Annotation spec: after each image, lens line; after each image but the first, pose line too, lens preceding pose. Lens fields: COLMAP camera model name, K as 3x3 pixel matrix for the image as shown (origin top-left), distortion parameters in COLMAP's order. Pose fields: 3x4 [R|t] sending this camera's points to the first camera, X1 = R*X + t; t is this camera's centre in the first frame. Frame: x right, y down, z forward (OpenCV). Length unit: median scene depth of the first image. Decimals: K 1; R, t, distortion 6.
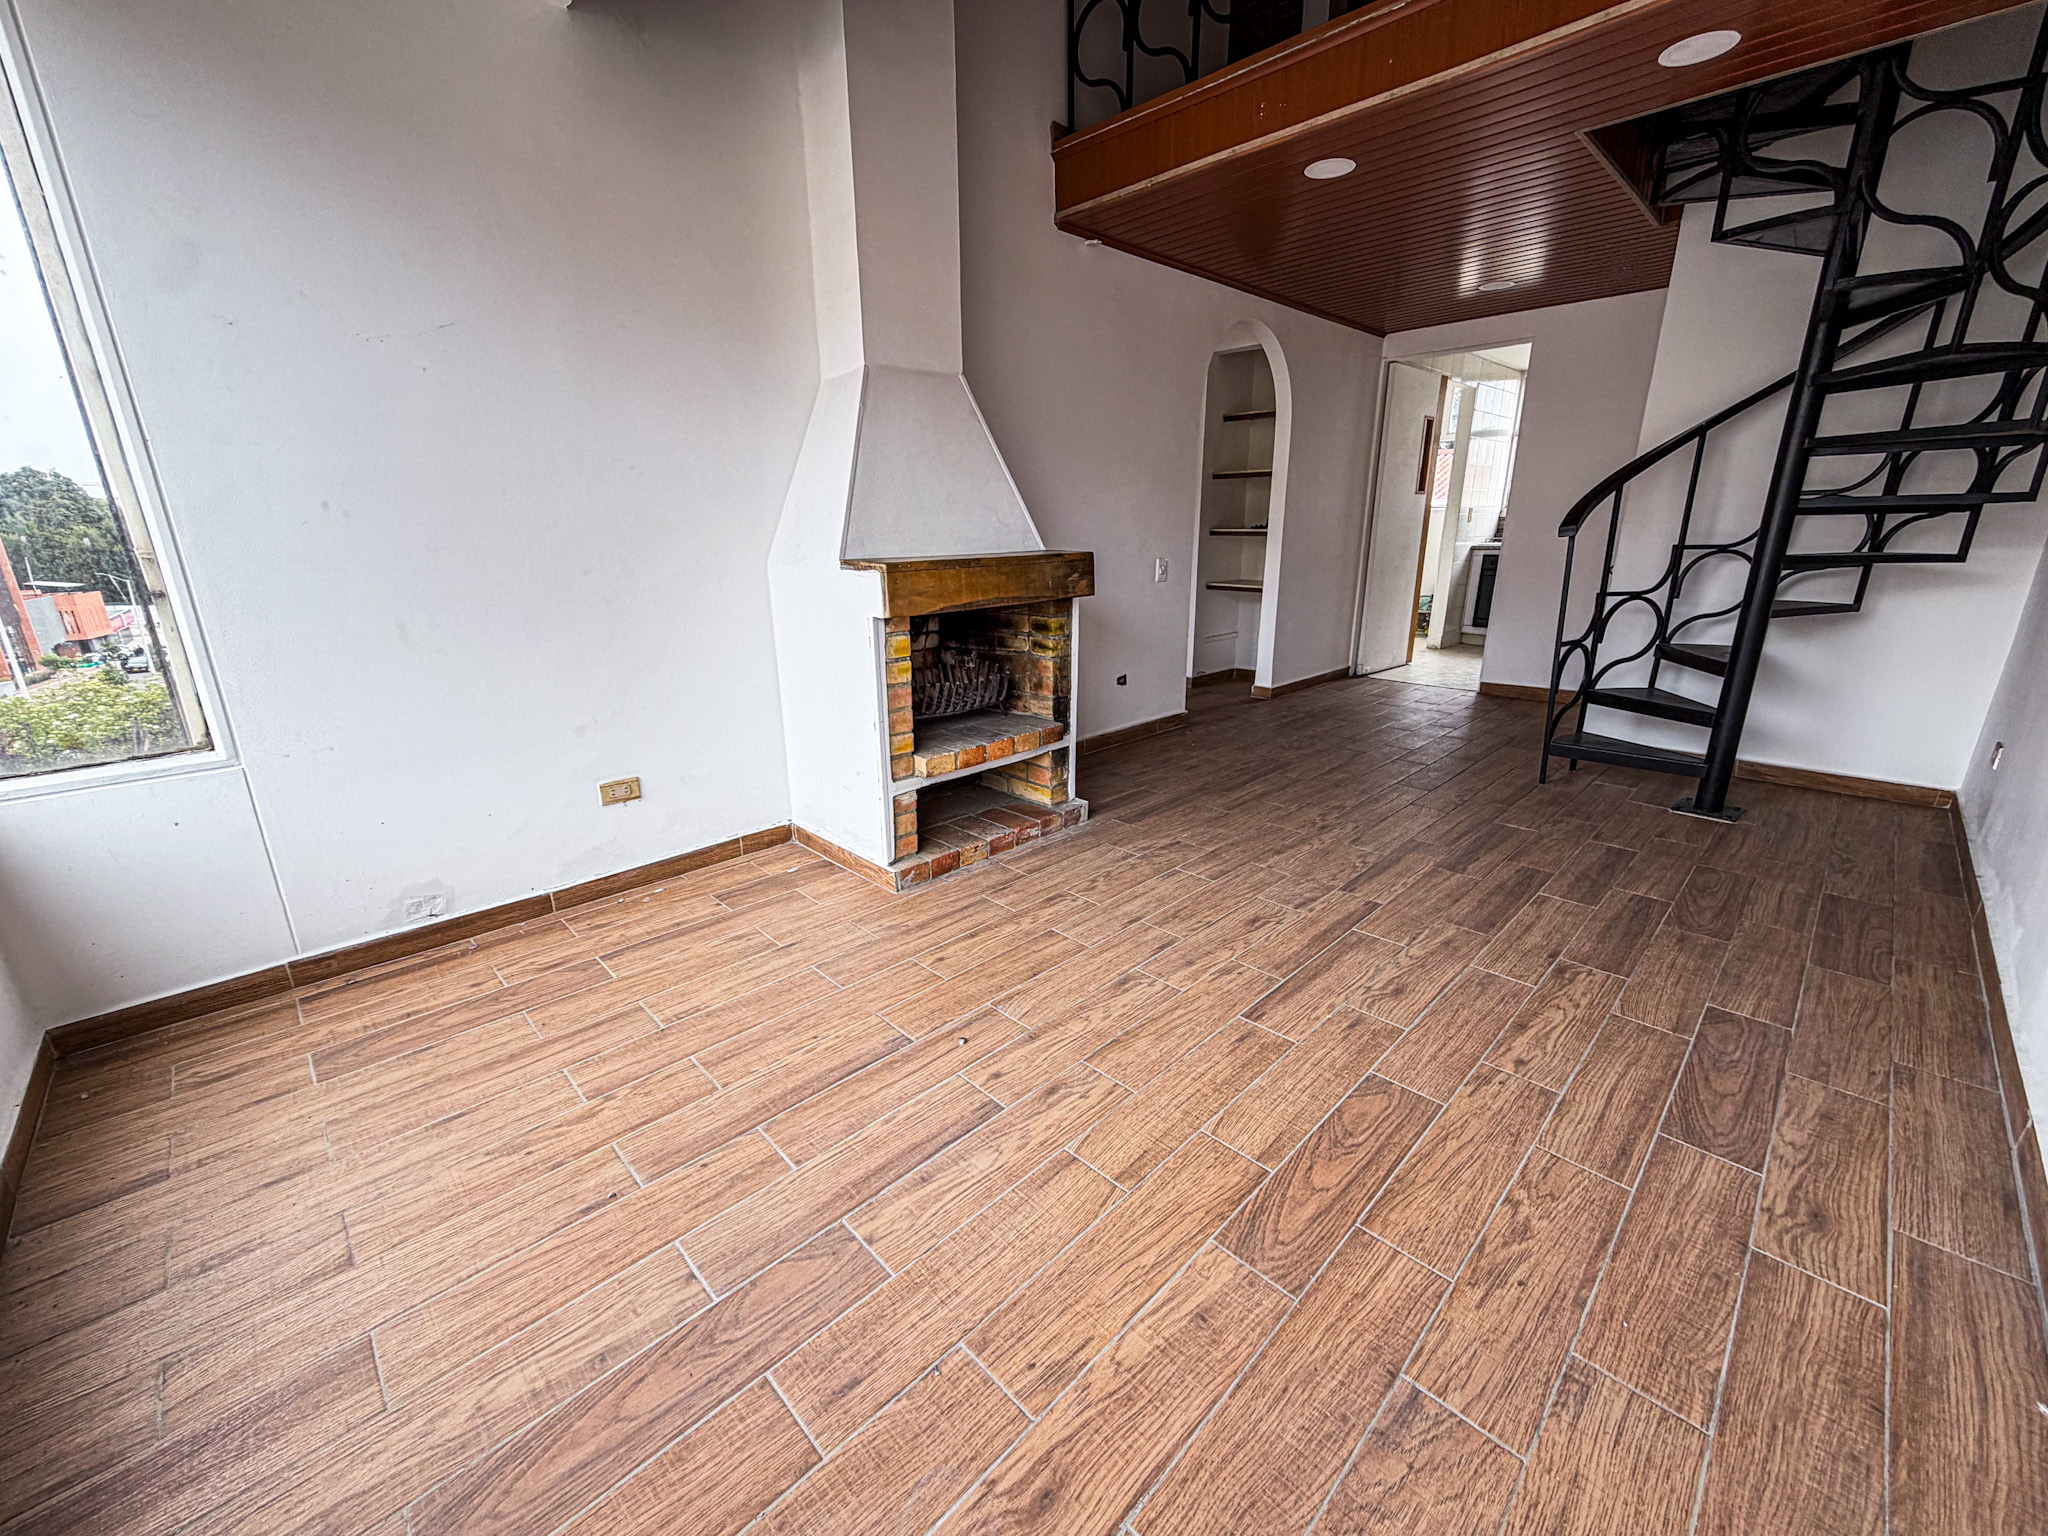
lens RADIAL K [[812.5, 0, 1019.0], [0, 812.5, 770.9], [0, 0, 1]] dist [-0.002012, 0.000682]
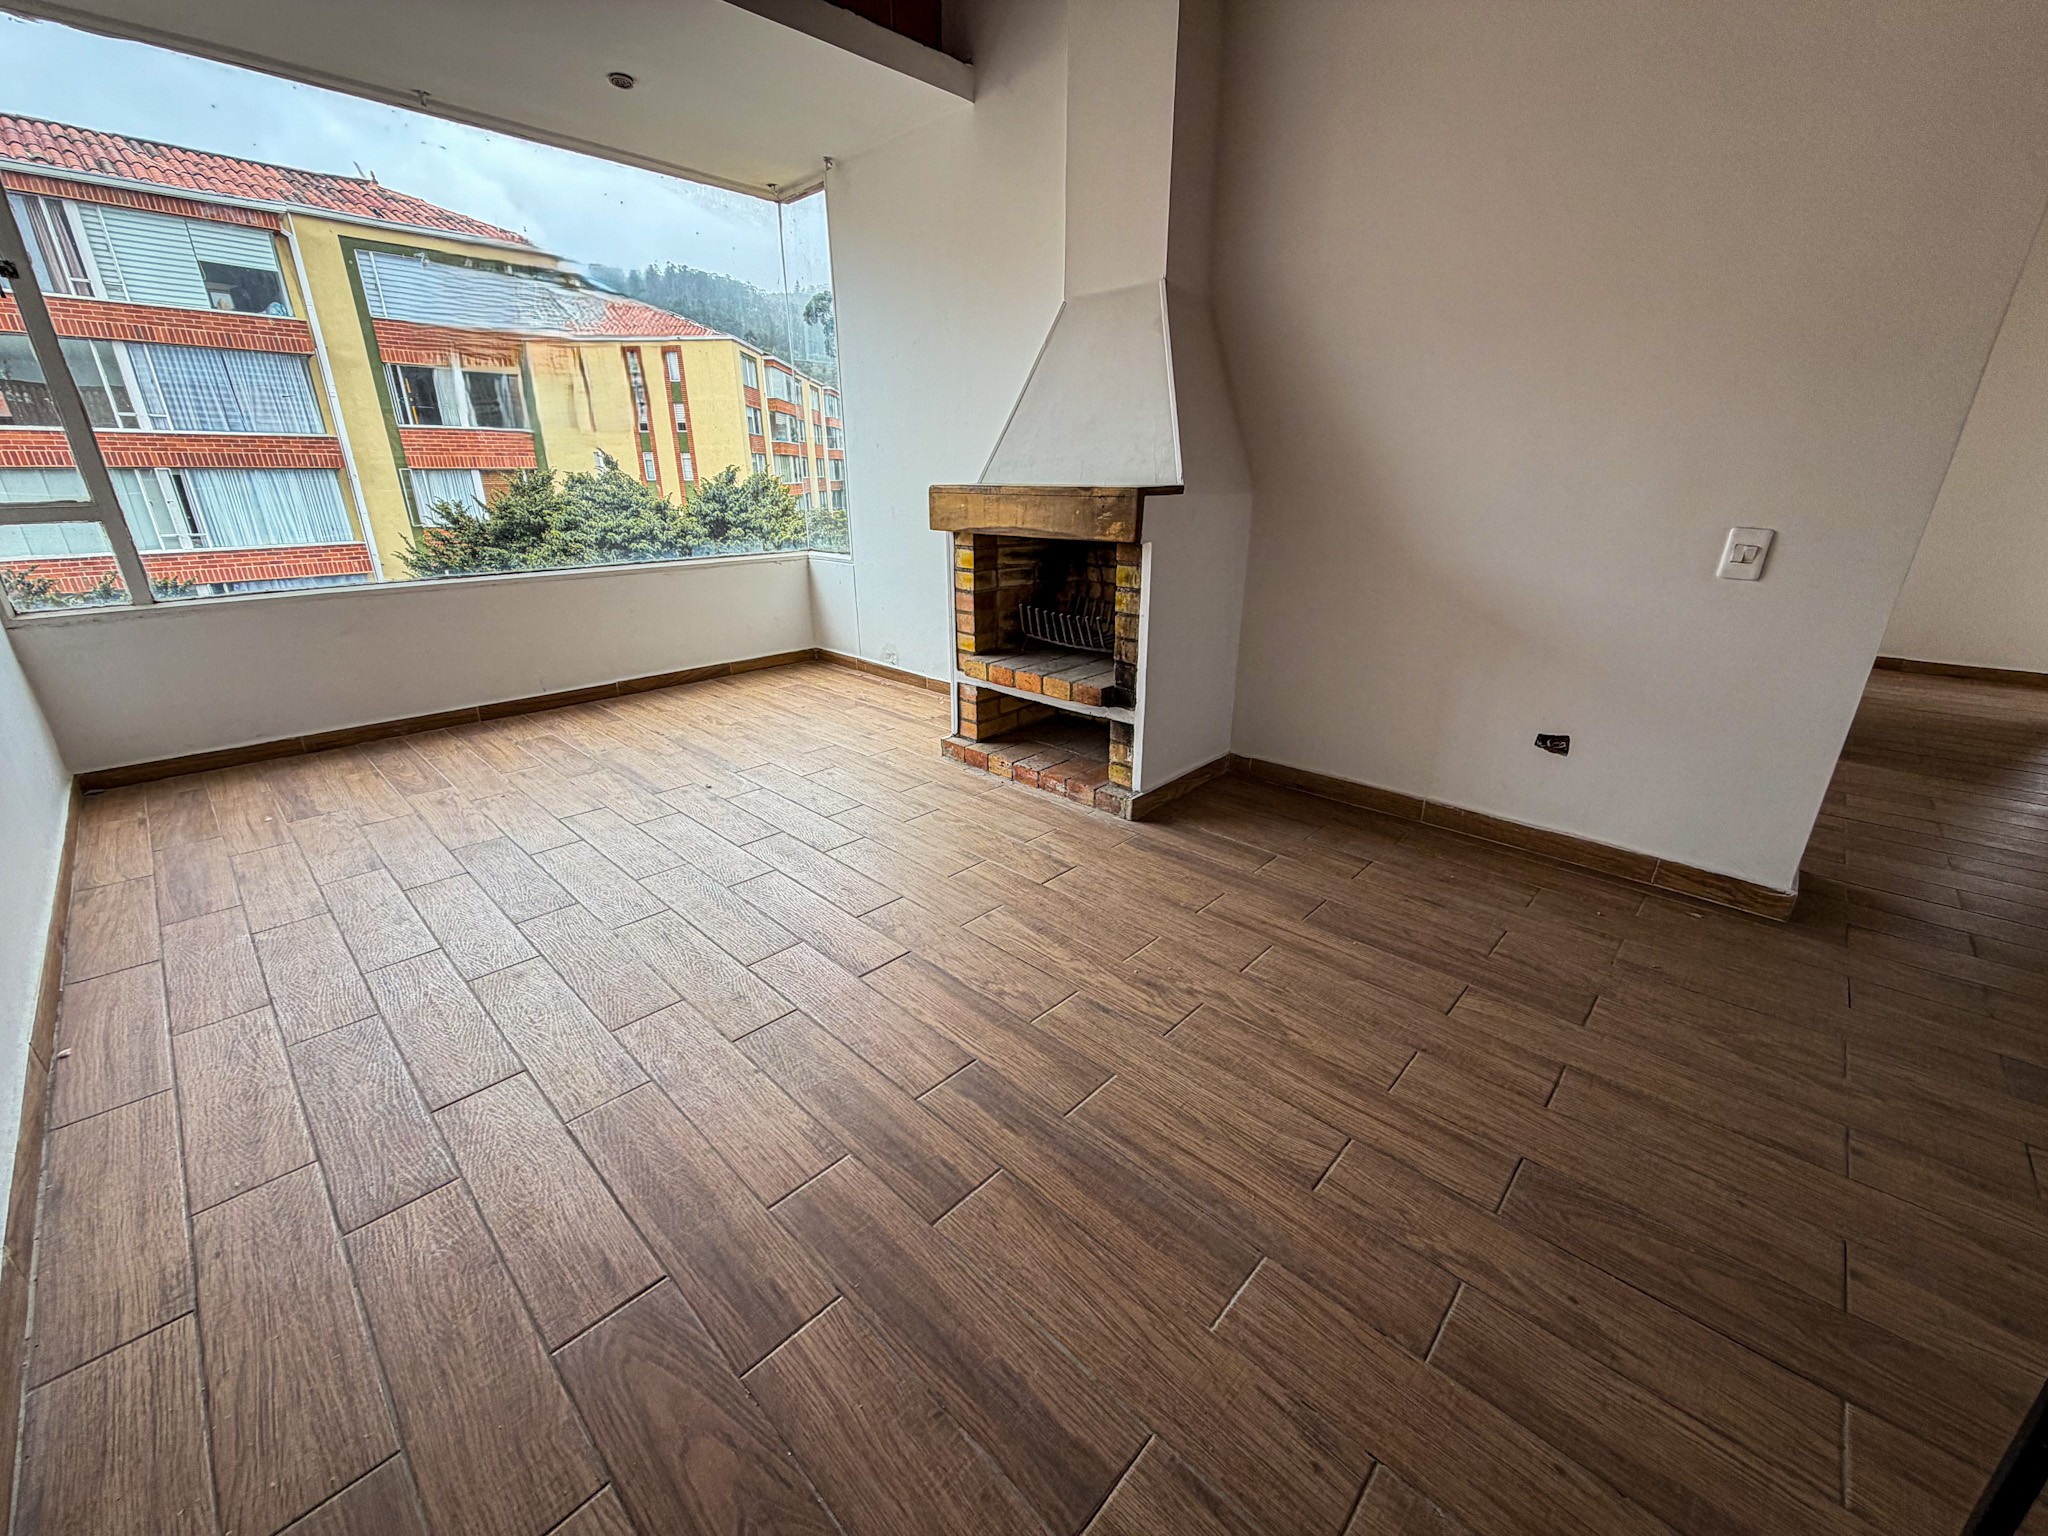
lens RADIAL K [[815.5, 0, 1023.0], [0, 815.5, 775.6], [0, 0, 1]] dist [0.003022, 0.000330]
pose [[0.038096, 0.361283, -0.931678, 1.014759], [-0.291004, 0.895955, 0.335531, -0.275124], [0.955963, 0.258339, 0.139267, 0.932167]]
